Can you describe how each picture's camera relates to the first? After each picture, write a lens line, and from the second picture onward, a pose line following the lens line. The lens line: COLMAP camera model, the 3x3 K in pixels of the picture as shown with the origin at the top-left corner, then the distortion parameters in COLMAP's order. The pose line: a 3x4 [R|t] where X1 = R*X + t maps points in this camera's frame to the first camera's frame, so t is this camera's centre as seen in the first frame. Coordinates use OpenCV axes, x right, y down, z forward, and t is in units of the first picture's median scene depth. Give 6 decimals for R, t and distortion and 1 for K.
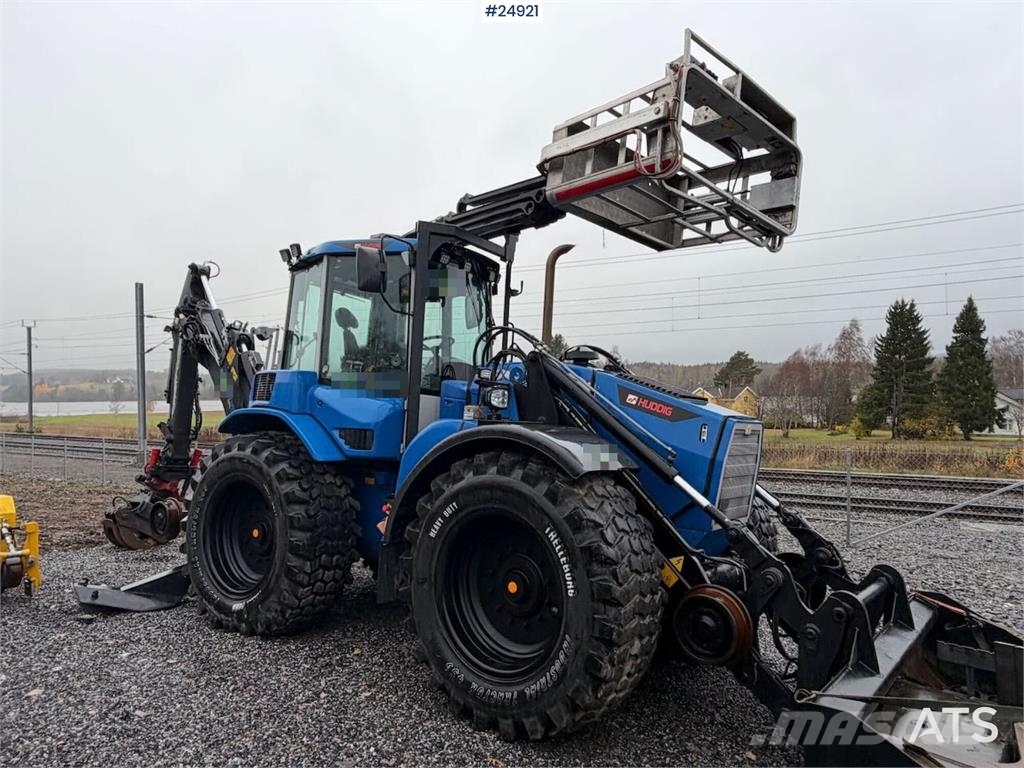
lens RADIAL K [[679.4, 0, 512.0], [0, 679.4, 384.0], [0, 0, 1]] dist [0.007046, 0.002678]
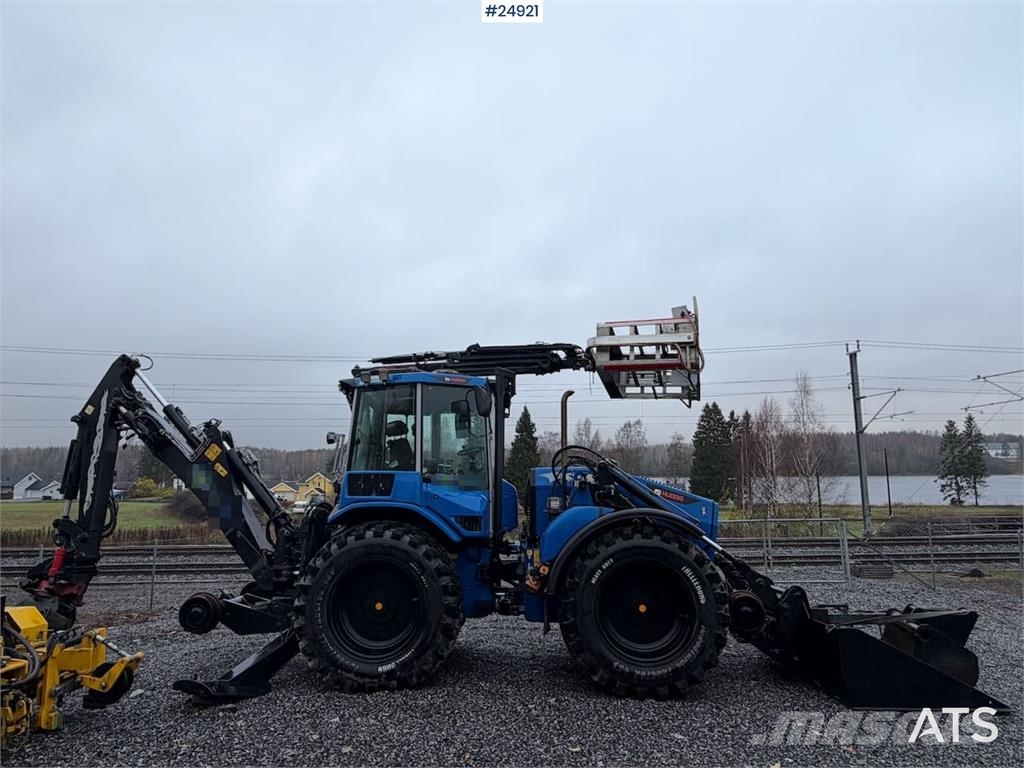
lens RADIAL K [[626.1, 0, 509.0], [0, 626.1, 381.6], [0, 0, 1]] dist [0.001355, 0.000632]
pose [[0.826660, 0.084054, 0.556389, -0.877937], [-0.006613, 0.990164, -0.139759, -0.025431], [-0.562664, 0.111853, 0.819084, -0.099060]]
